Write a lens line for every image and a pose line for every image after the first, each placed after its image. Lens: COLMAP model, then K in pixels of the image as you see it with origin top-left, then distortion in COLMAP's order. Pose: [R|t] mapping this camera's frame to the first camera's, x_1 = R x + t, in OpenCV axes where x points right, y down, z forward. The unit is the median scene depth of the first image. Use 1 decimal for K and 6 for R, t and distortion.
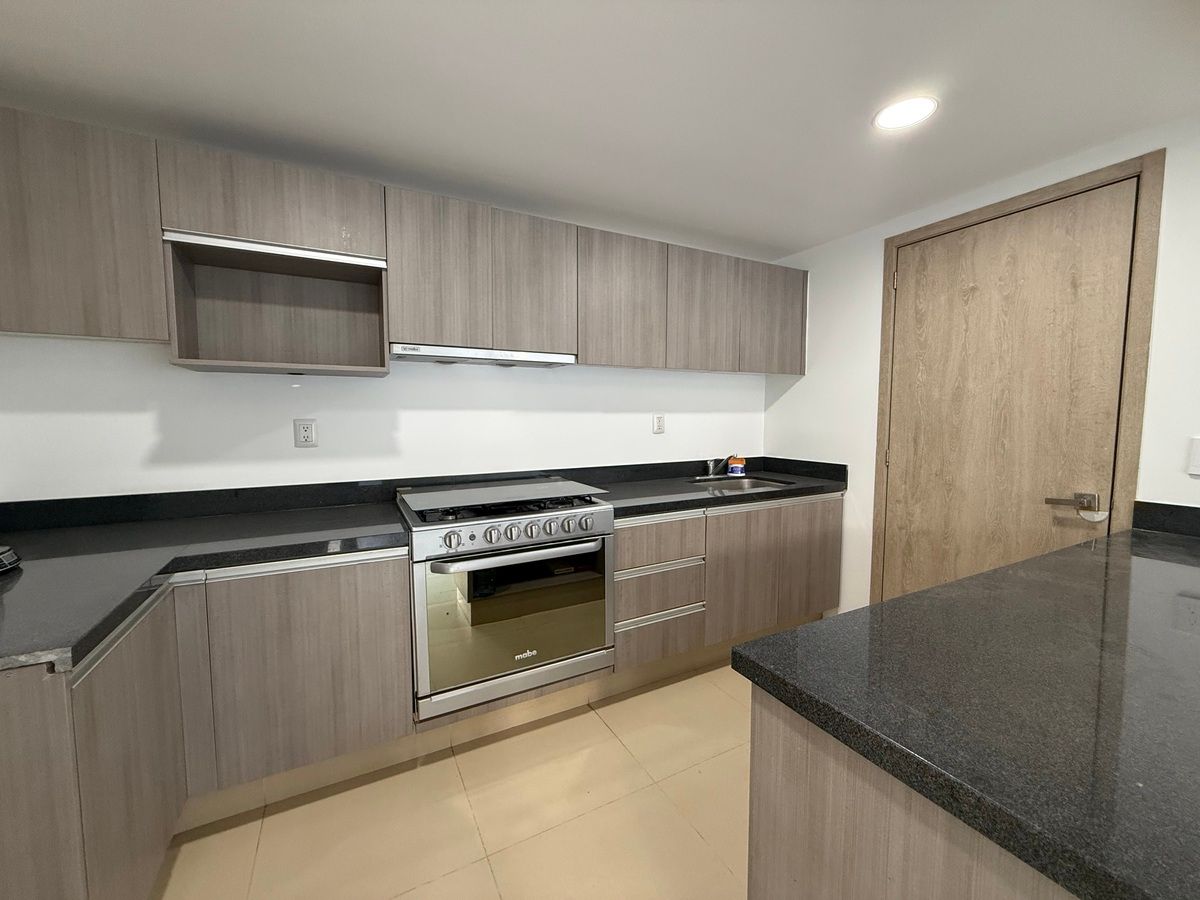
lens RADIAL K [[476.1, 0, 598.0], [0, 476.1, 444.4], [0, 0, 1]] dist [-0.004425, -0.000446]
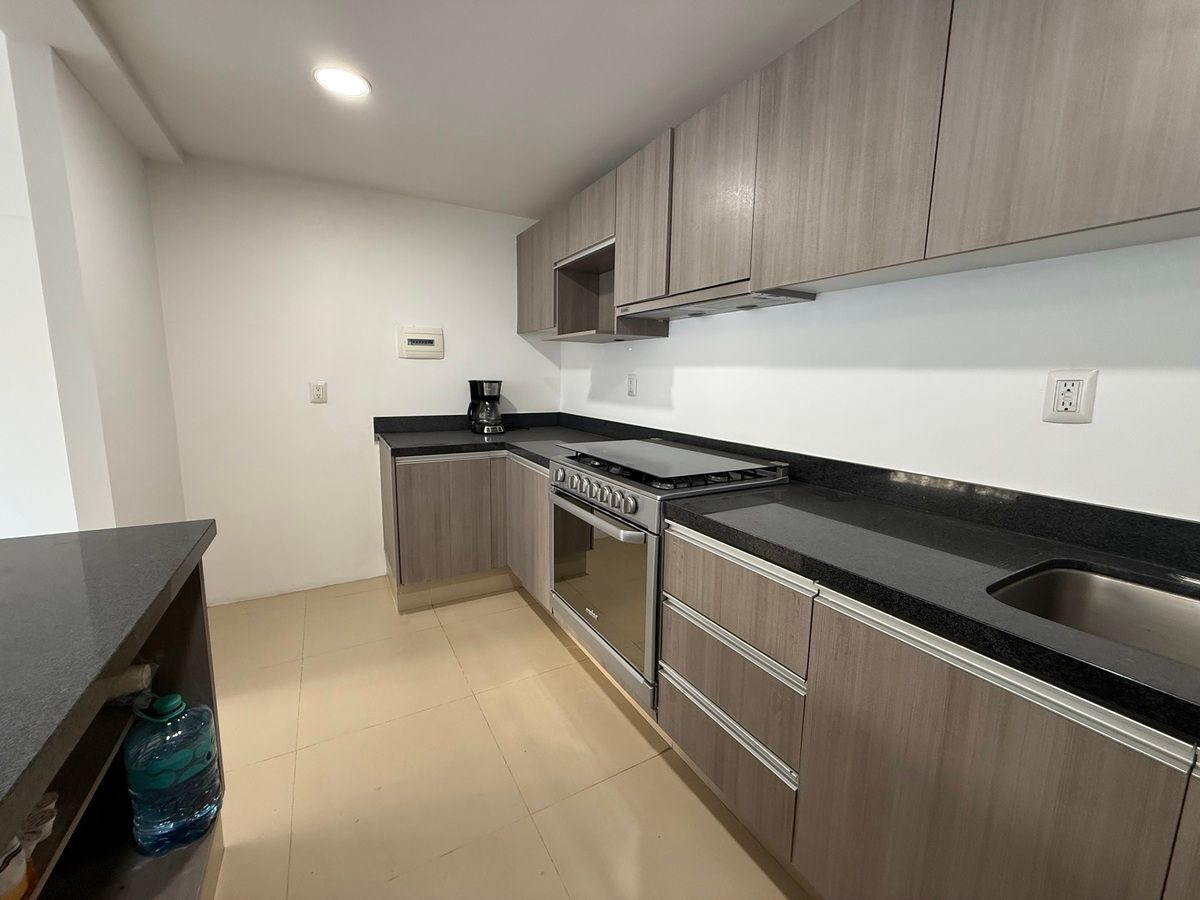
lens RADIAL K [[476.1, 0, 595.6], [0, 476.1, 448.2], [0, 0, 1]] dist [-0.004425, -0.000446]
pose [[0.022030, 0.150194, -0.988411, 0.680895], [-0.084490, 0.985394, 0.147852, -0.036980], [0.996181, 0.080254, 0.034398, 0.830605]]
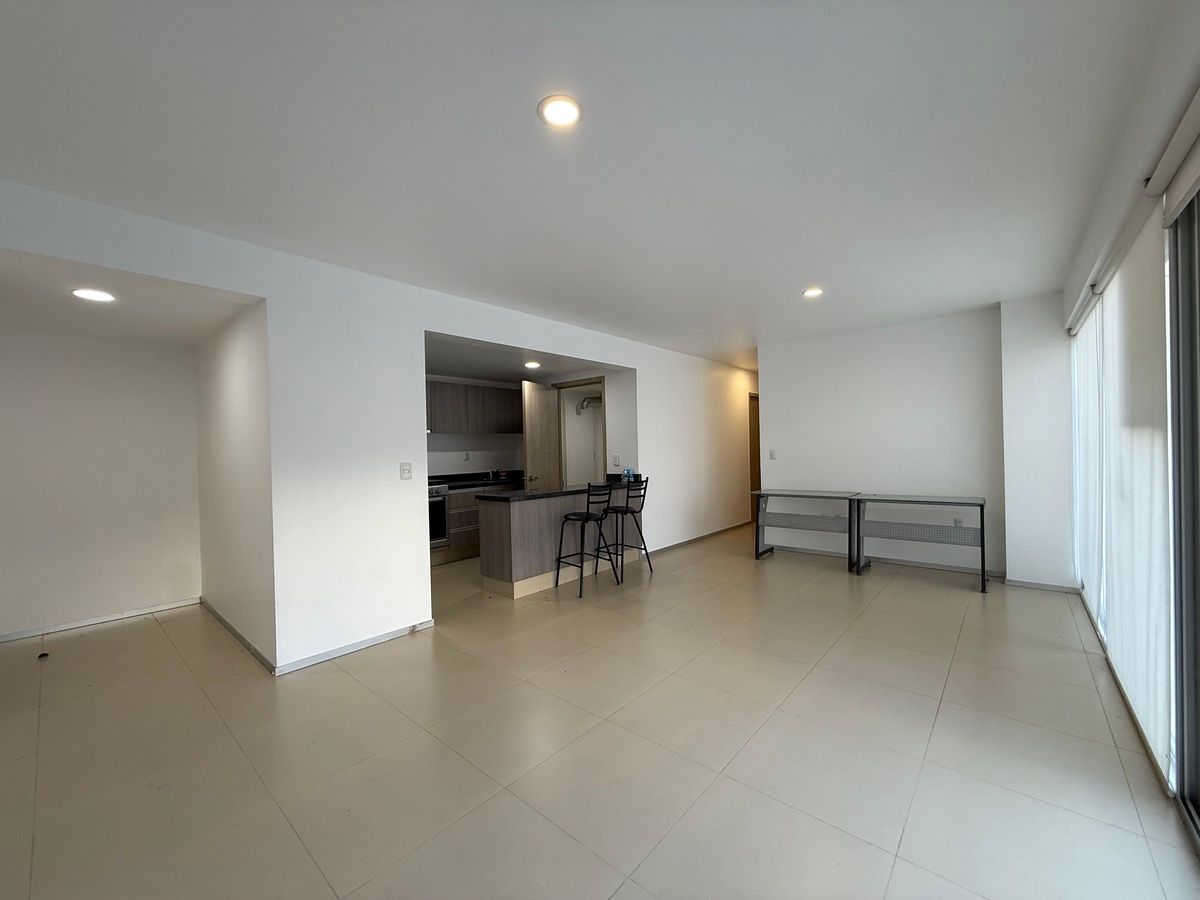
lens RADIAL K [[476.1, 0, 590.8], [0, 476.1, 453.5], [0, 0, 1]] dist [-0.004425, -0.000446]
pose [[0.937874, -0.018117, 0.346504, -0.136994], [0.041857, 0.997251, -0.061151, 0.143958], [-0.344443, 0.071855, 0.936053, -1.778655]]
